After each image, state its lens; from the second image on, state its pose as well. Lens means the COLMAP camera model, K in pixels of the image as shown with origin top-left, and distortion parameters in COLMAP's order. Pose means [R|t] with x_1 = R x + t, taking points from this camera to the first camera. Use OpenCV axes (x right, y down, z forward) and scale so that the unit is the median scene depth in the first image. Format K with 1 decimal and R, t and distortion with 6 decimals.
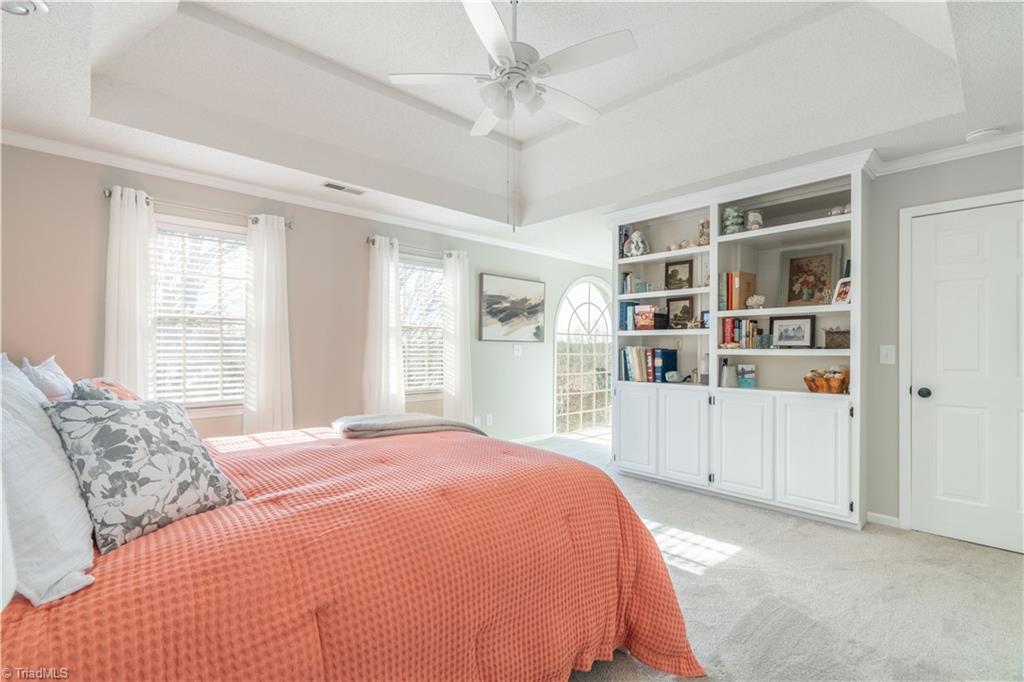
lens RADIAL K [[467.2, 0, 515.8], [0, 467.2, 346.8], [0, 0, 1]] dist [-0.011599, 0.000725]
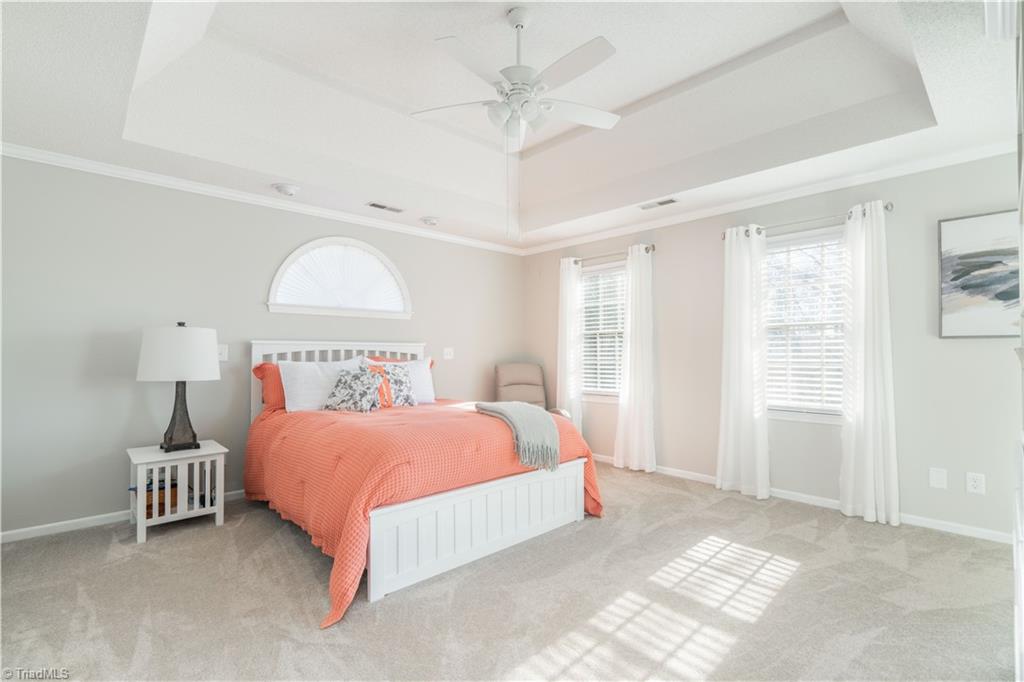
lens RADIAL K [[467.2, 0, 509.0], [0, 467.2, 344.5], [0, 0, 1]] dist [-0.011599, 0.000725]
pose [[-0.011305, -0.025601, -0.999608, 0.486563], [0.004266, 0.999662, -0.025650, 0.006643], [0.999927, -0.004554, -0.011192, 0.463192]]
